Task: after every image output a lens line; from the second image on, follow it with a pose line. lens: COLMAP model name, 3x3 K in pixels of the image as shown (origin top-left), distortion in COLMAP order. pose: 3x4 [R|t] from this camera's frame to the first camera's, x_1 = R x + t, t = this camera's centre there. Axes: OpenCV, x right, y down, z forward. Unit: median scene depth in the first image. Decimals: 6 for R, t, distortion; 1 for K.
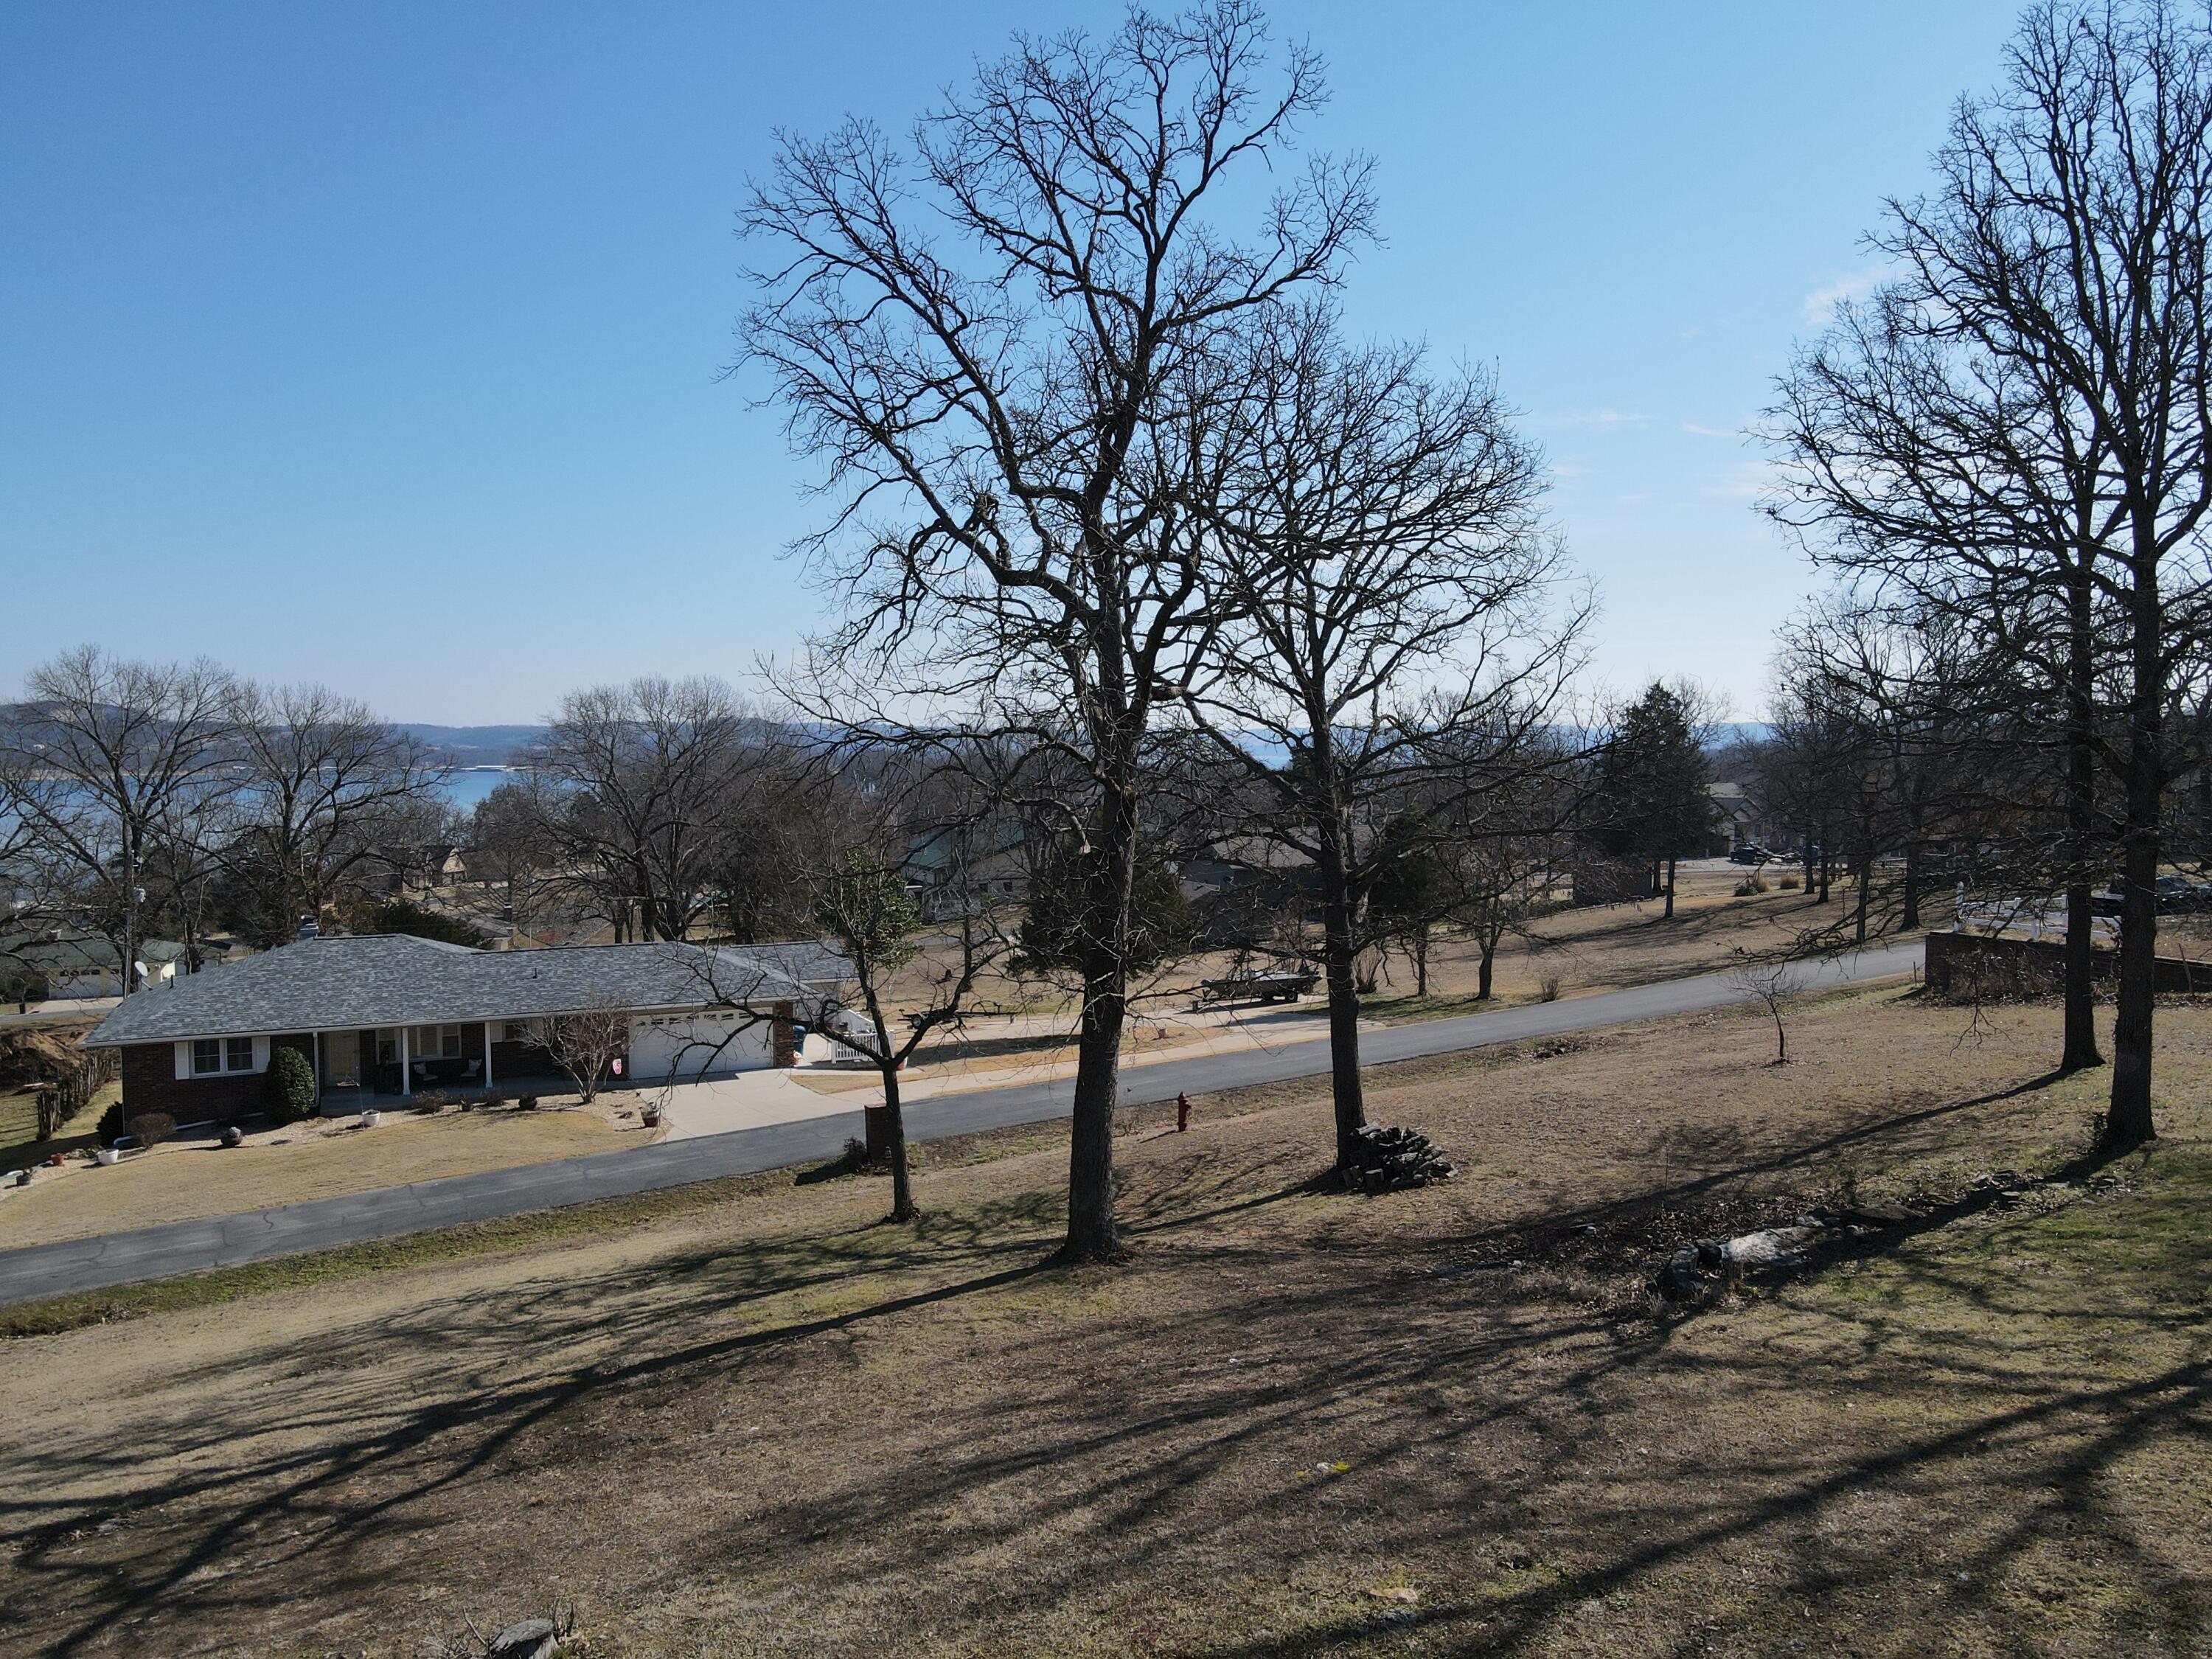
lens RADIAL K [[1622.1, 0, 1107.0], [0, 1622.1, 836.6], [0, 0, 1]] dist [0.001827, 0.019405]
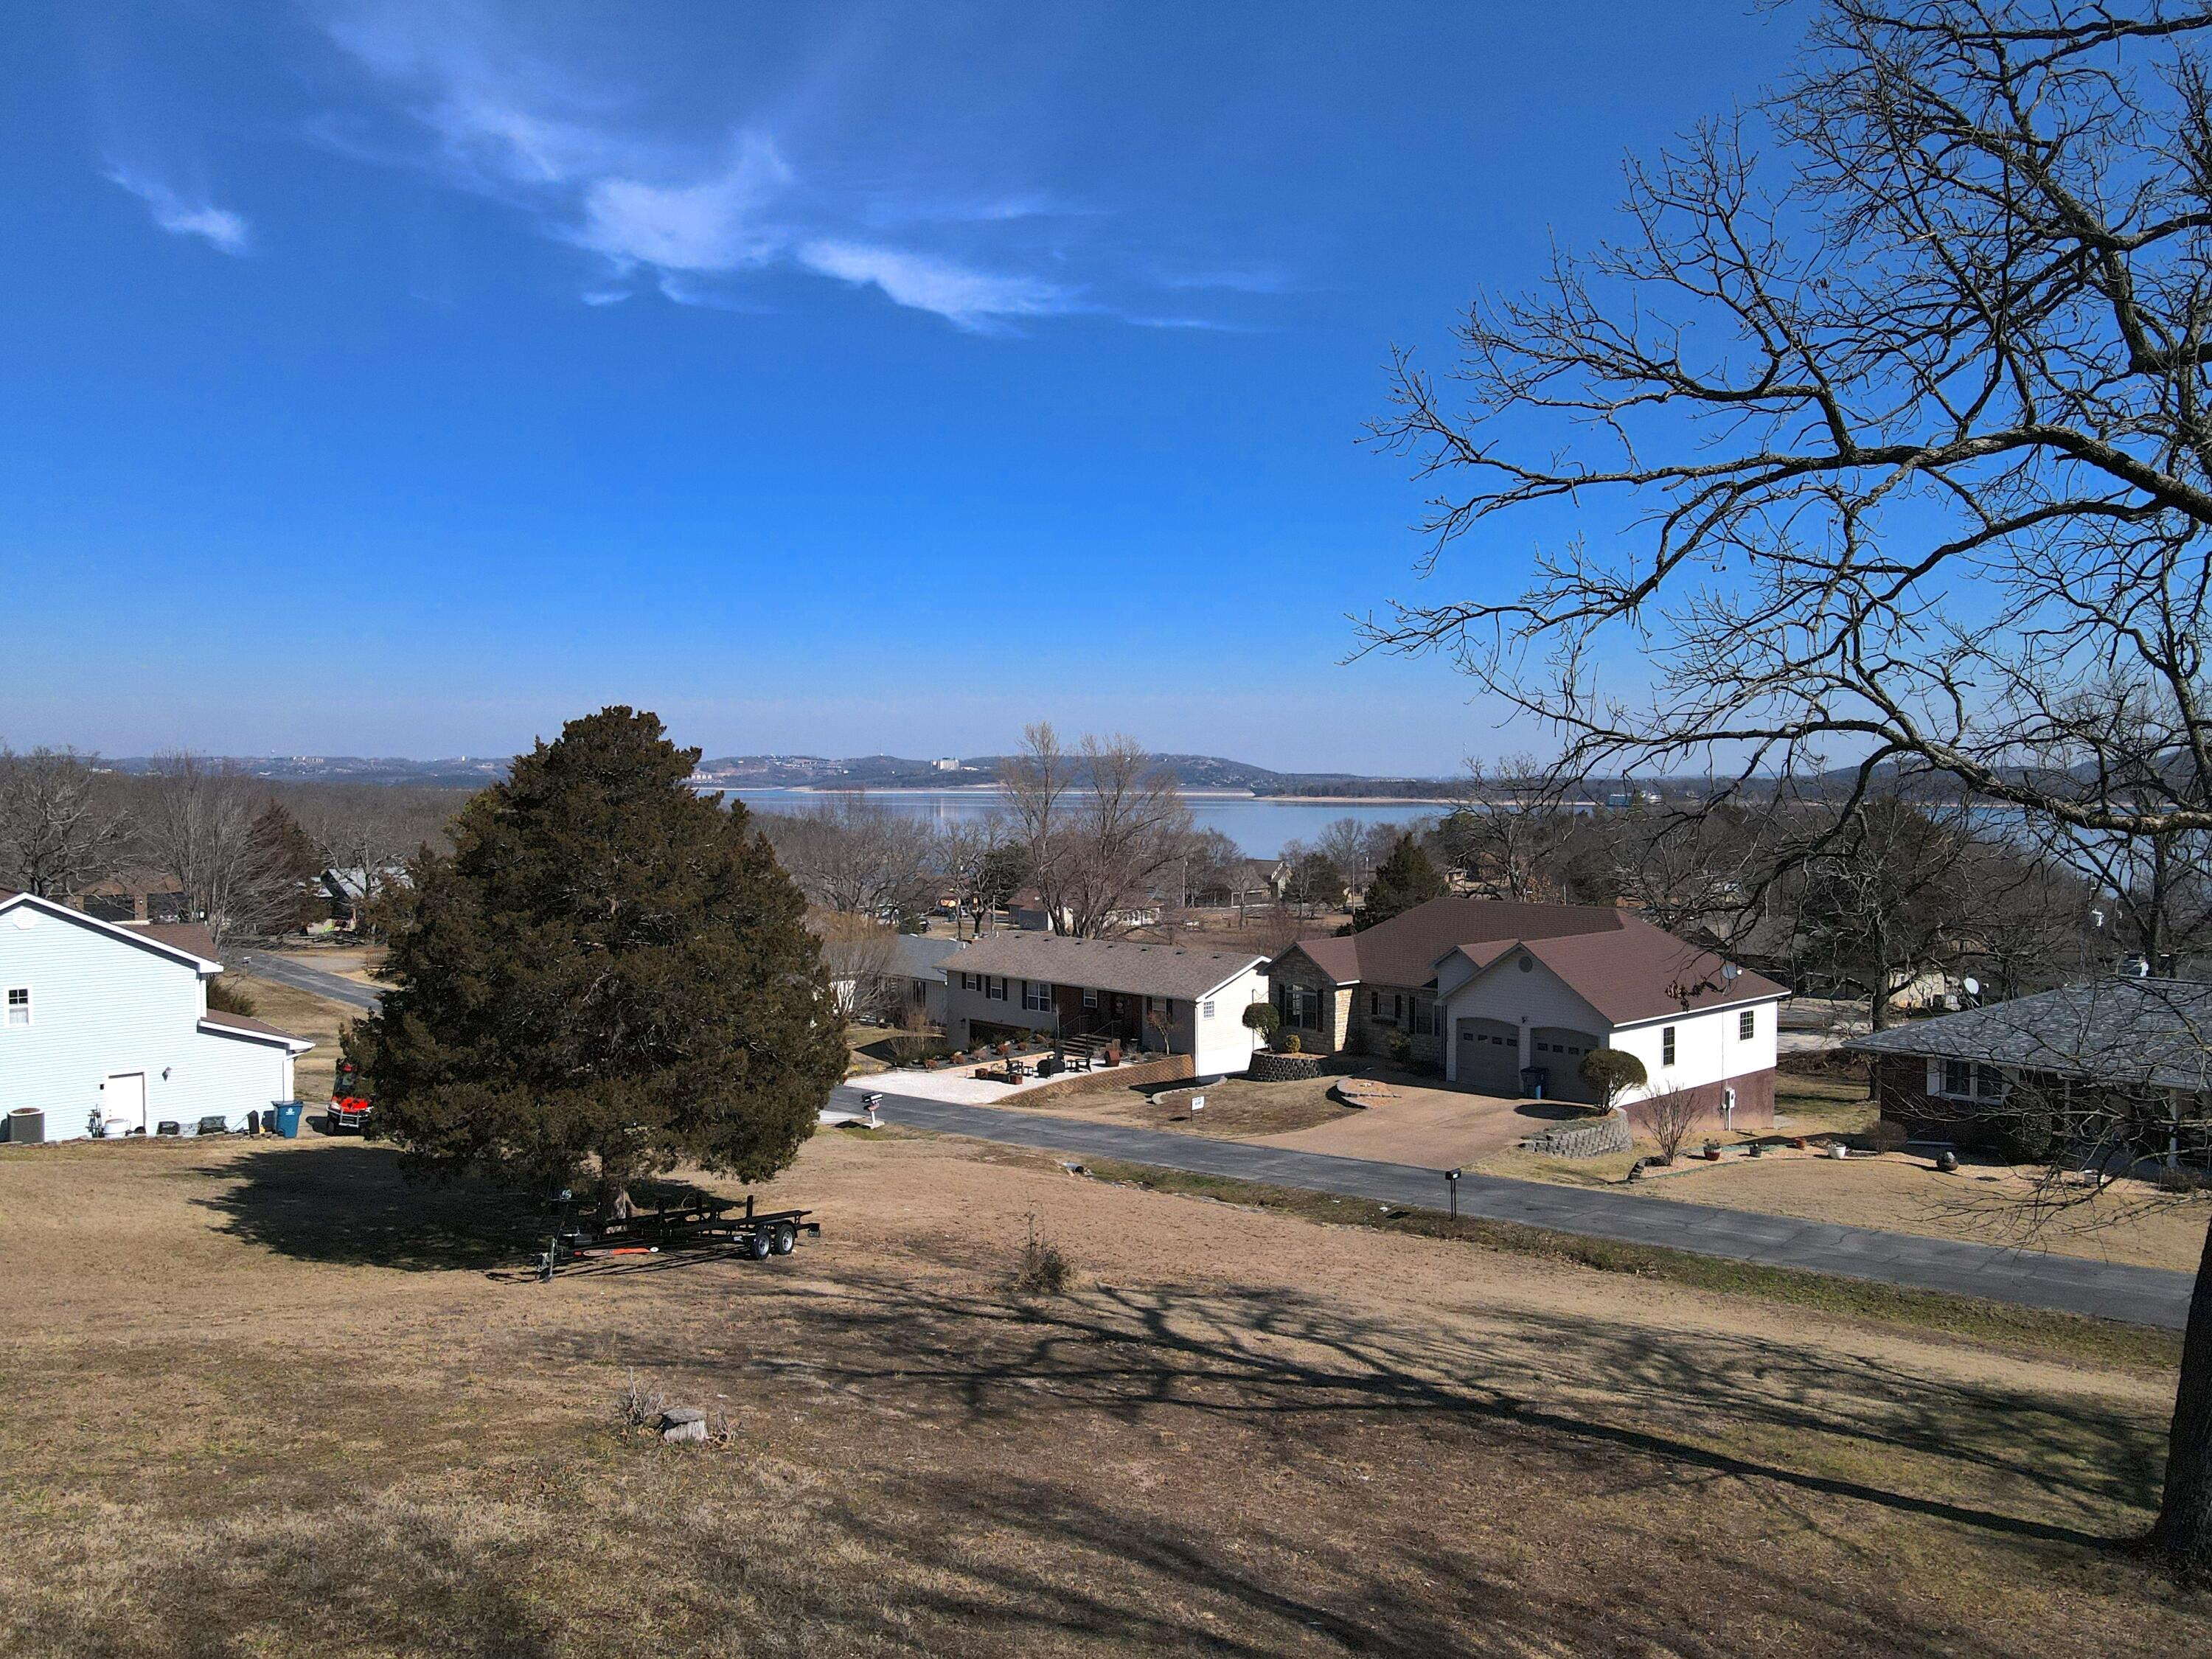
lens RADIAL K [[1622.1, 0, 1106.9], [0, 1622.1, 835.0], [0, 0, 1]] dist [0.001827, 0.019405]
pose [[0.316308, 0.035620, -0.947987, 0.296373], [-0.051103, 0.998484, 0.020467, -0.008813], [0.947279, 0.041972, 0.317649, 0.261749]]
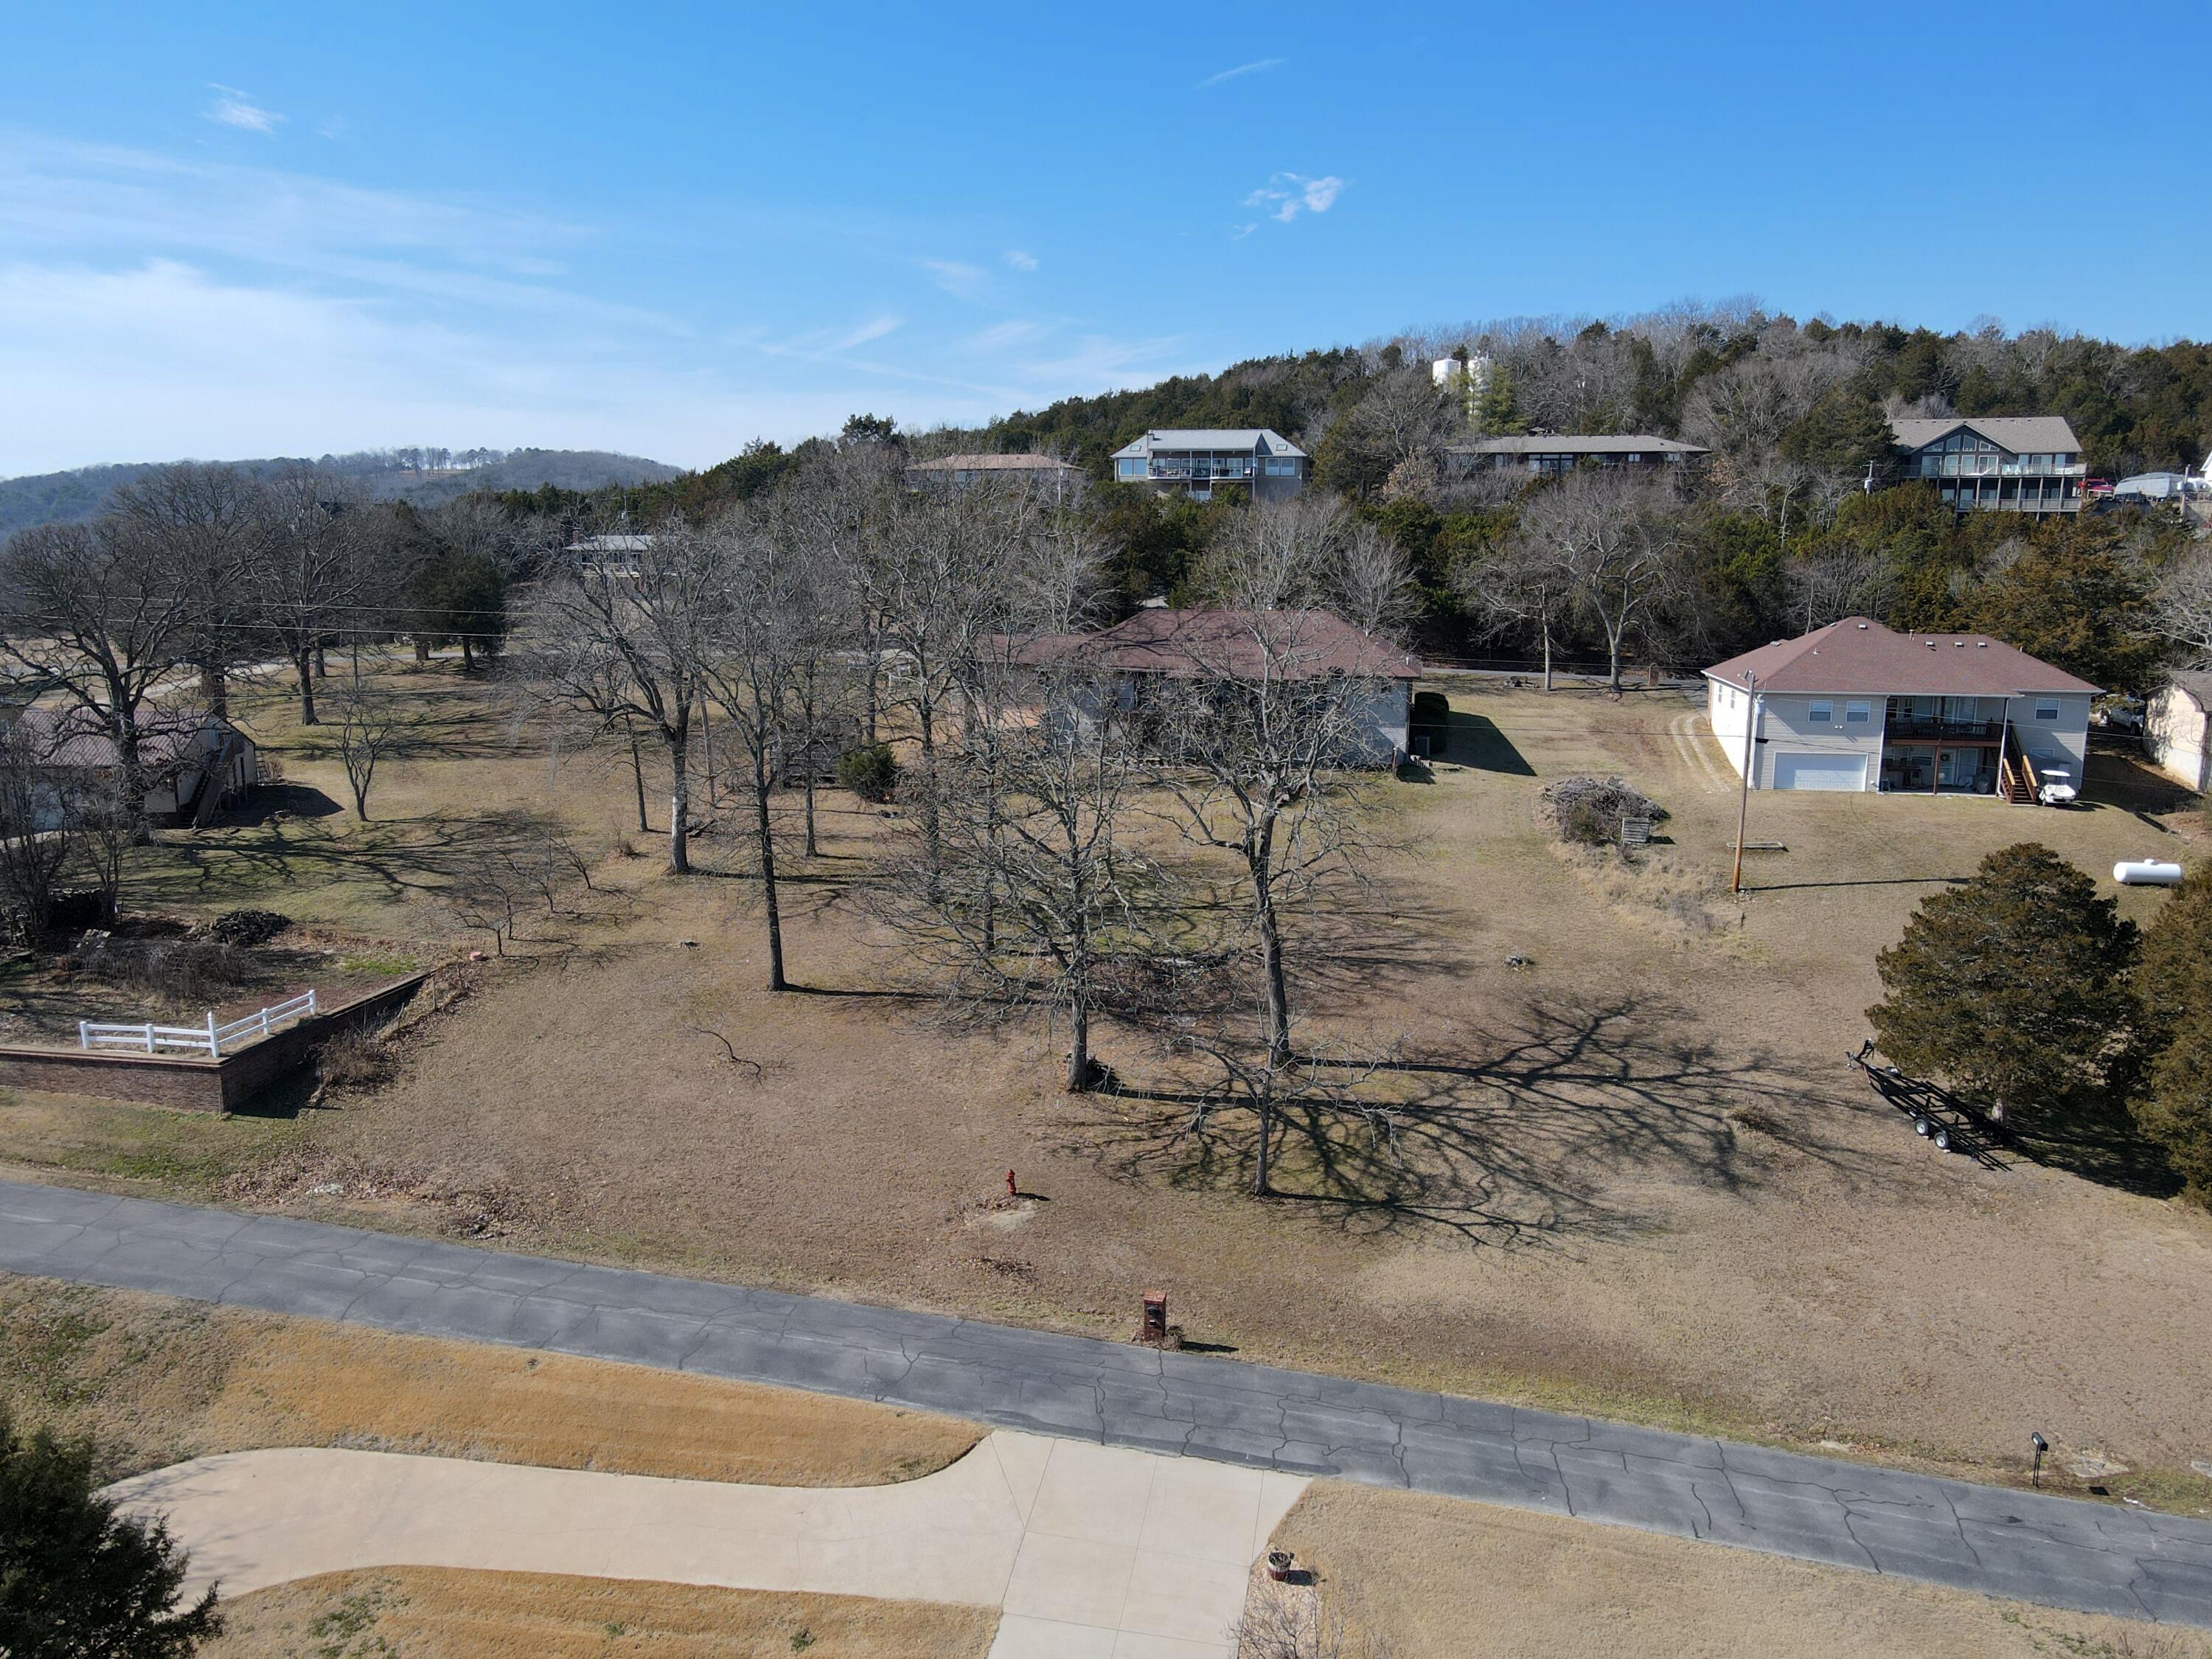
lens RADIAL K [[1622.1, 0, 1103.7], [0, 1622.1, 816.5], [0, 0, 1]] dist [0.001827, 0.019405]
pose [[-0.810315, -0.092893, 0.578585, -0.817646], [0.033405, 0.978427, 0.203873, -0.423029], [-0.585042, 0.184529, -0.789731, 2.075290]]
